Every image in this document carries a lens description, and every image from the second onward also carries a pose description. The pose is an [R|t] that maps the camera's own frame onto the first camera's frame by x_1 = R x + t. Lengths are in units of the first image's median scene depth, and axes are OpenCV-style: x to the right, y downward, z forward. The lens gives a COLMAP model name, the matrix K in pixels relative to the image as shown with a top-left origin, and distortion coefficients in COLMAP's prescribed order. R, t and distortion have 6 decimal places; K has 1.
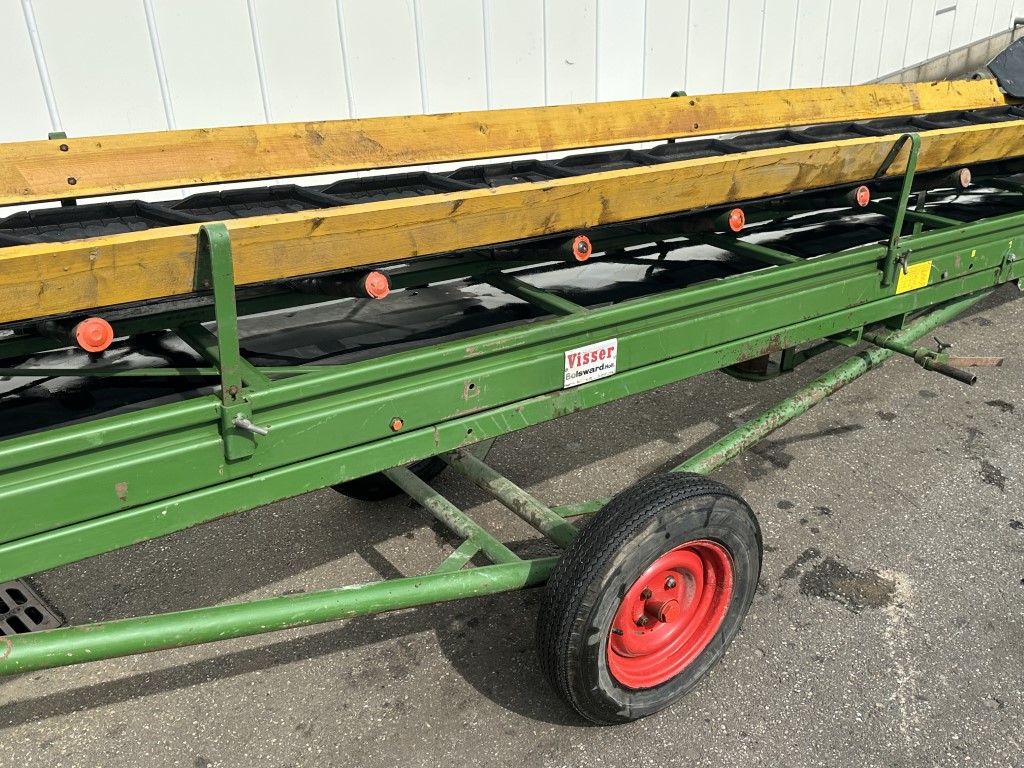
lens RADIAL K [[1010.8, 0, 512.0], [0, 1010.8, 384.0], [0, 0, 1]] dist [0.056813, -0.005752]
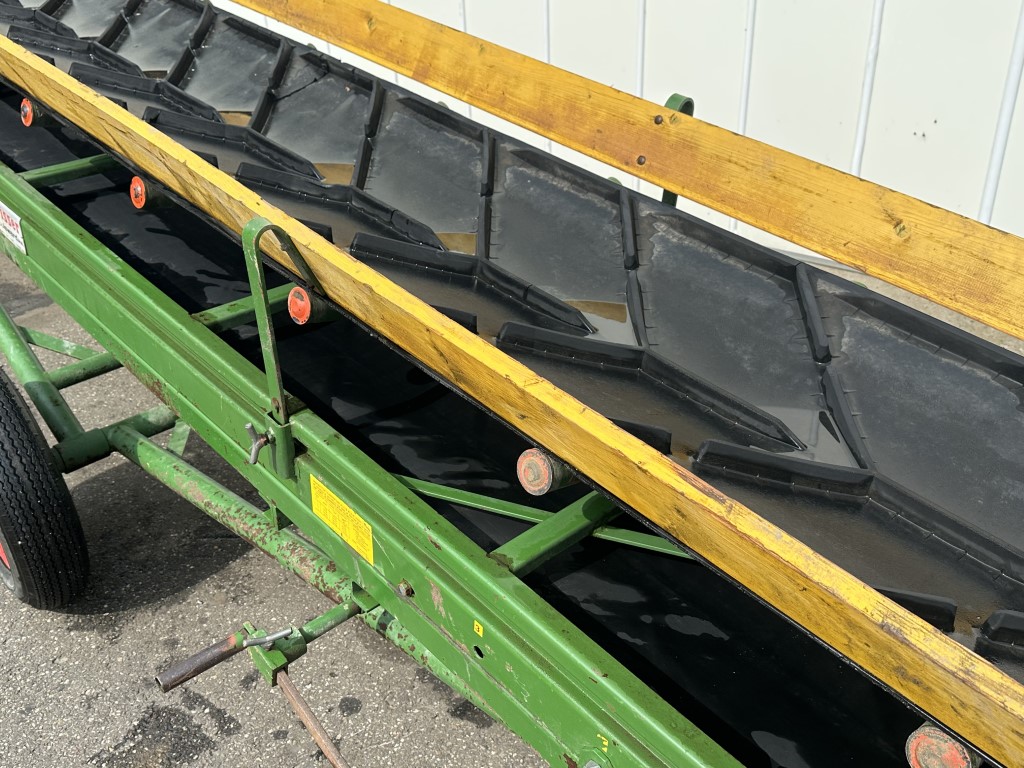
lens RADIAL K [[1010.8, 0, 512.0], [0, 1010.8, 384.0], [0, 0, 1]] dist [0.056813, -0.005752]
pose [[0.070185, 0.525710, -0.847764, 0.725519], [-0.429477, 0.782984, 0.449984, -0.385119], [0.900346, 0.332513, 0.280734, 0.841895]]
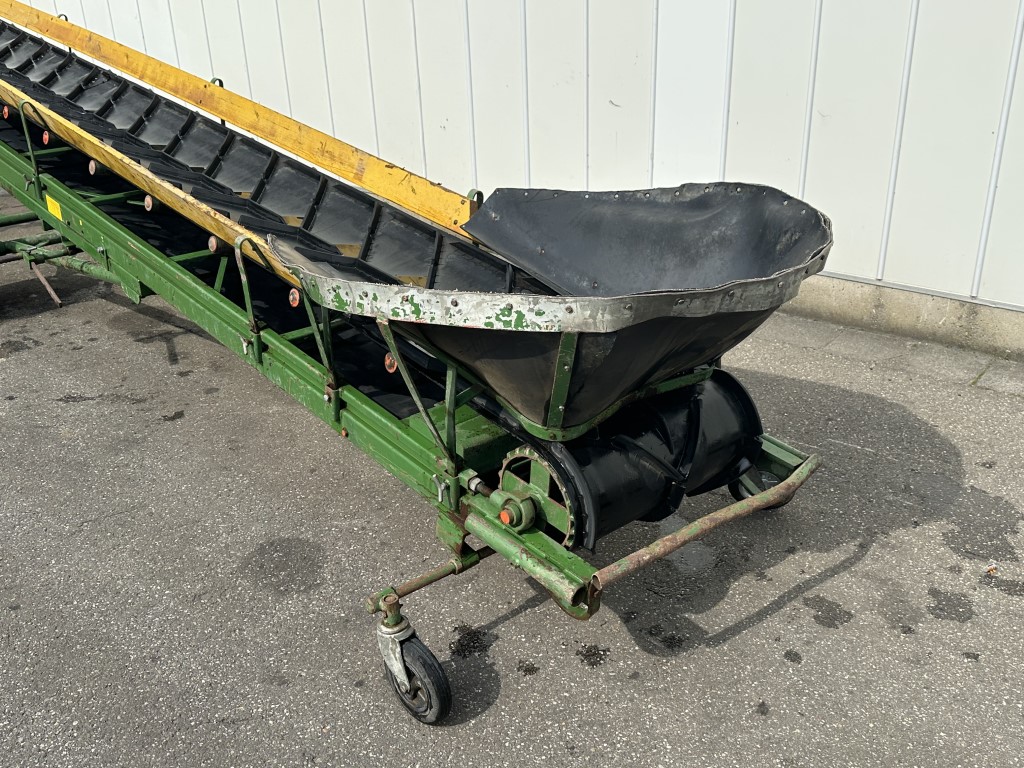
lens RADIAL K [[1010.8, 0, 512.0], [0, 1010.8, 384.0], [0, 0, 1]] dist [0.056813, -0.005752]
pose [[0.052300, 0.442230, -0.895376, 1.703193], [-0.431167, 0.818726, 0.379187, -0.677427], [0.900755, 0.366225, 0.233495, 1.232805]]
